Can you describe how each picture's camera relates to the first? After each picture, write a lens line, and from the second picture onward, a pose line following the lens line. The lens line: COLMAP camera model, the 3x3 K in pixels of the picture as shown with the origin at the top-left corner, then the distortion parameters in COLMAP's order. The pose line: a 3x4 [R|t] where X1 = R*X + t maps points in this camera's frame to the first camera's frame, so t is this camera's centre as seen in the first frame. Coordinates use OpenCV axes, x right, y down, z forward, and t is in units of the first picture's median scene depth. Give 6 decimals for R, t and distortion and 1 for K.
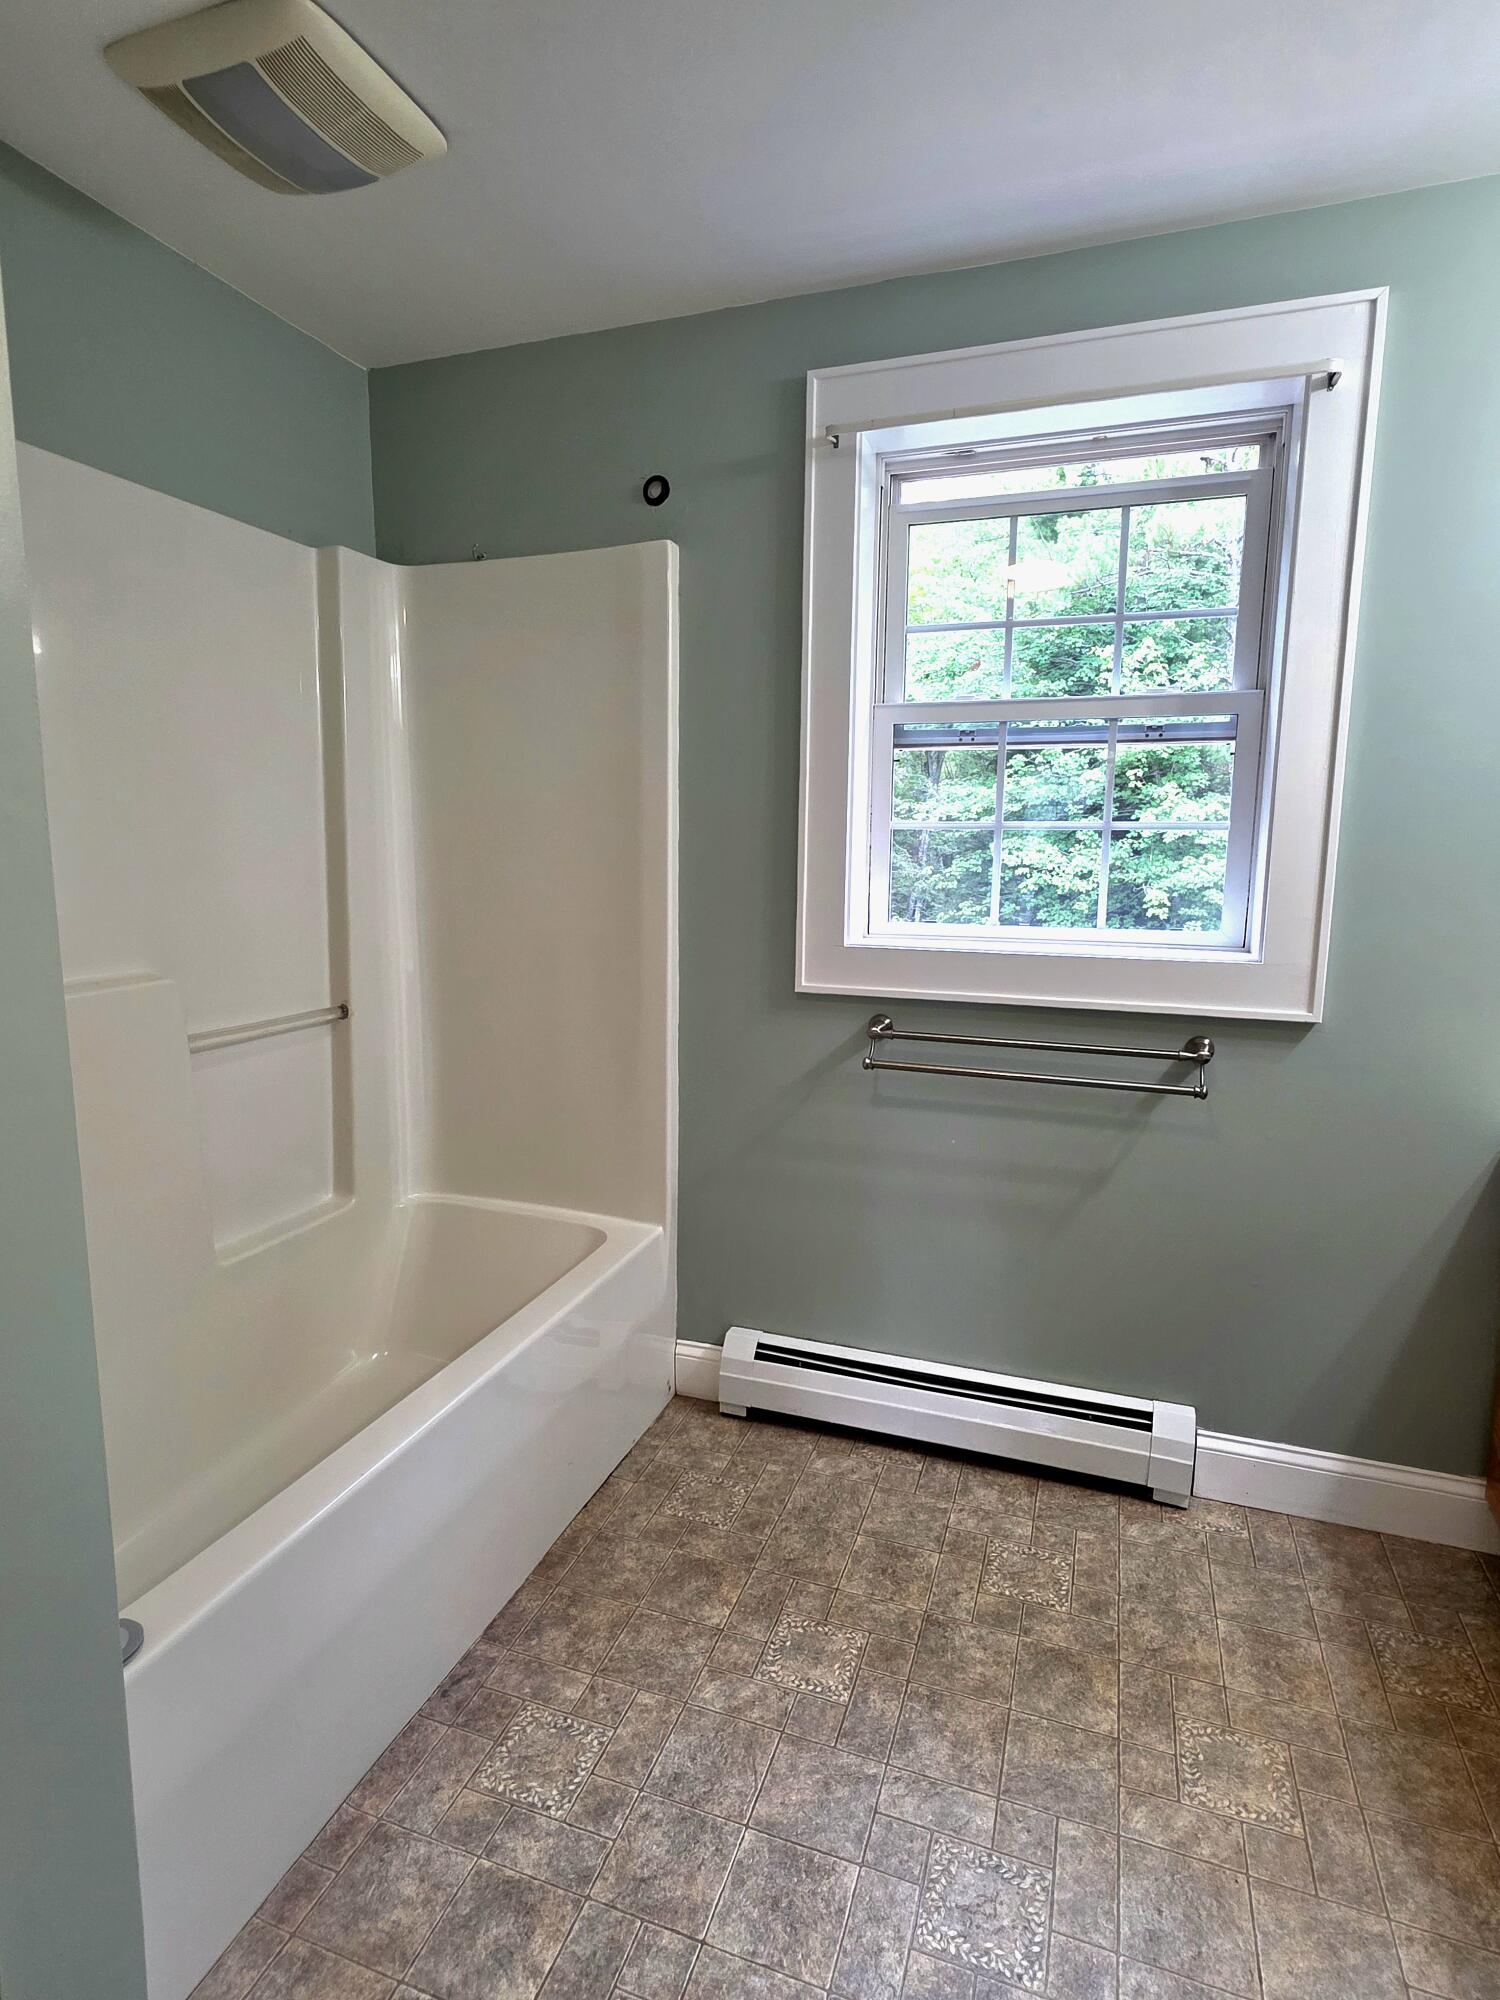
lens RADIAL K [[1041.7, 0, 759.7], [0, 1041.7, 1002.0], [0, 0, 1]] dist [-0.001380, 0.003412]
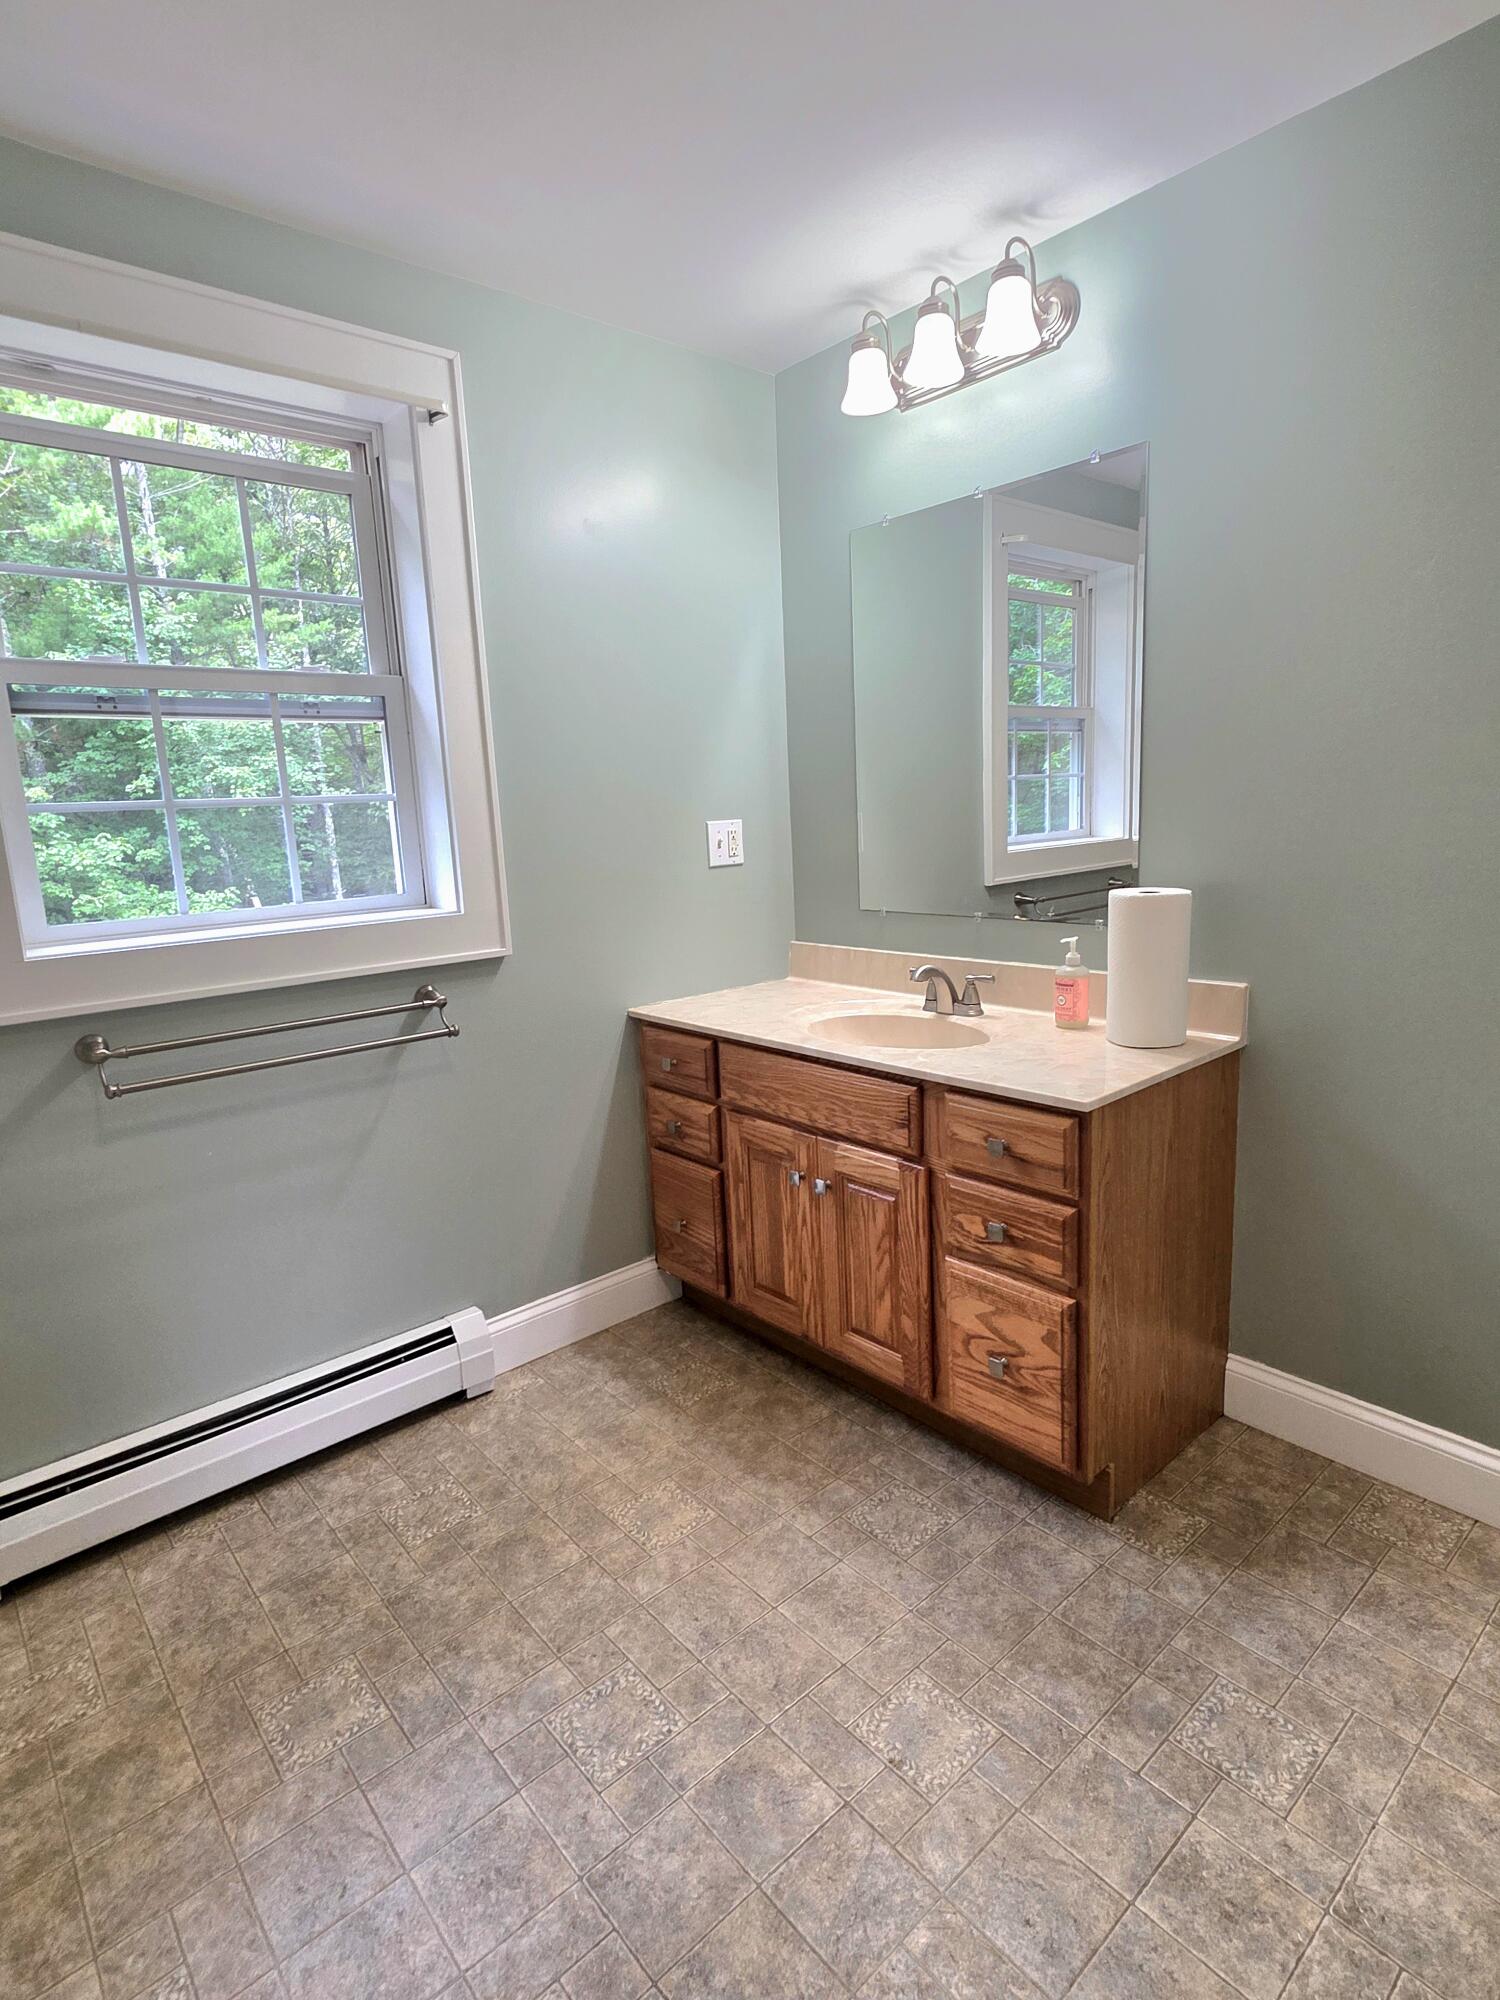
lens RADIAL K [[1041.7, 0, 755.3], [0, 1041.7, 997.3], [0, 0, 1]] dist [-0.001380, 0.003412]
pose [[0.487922, -0.190914, 0.851753, -0.370946], [0.178292, 0.977014, 0.116856, -0.022613], [-0.854484, 0.094844, 0.510746, 0.130166]]
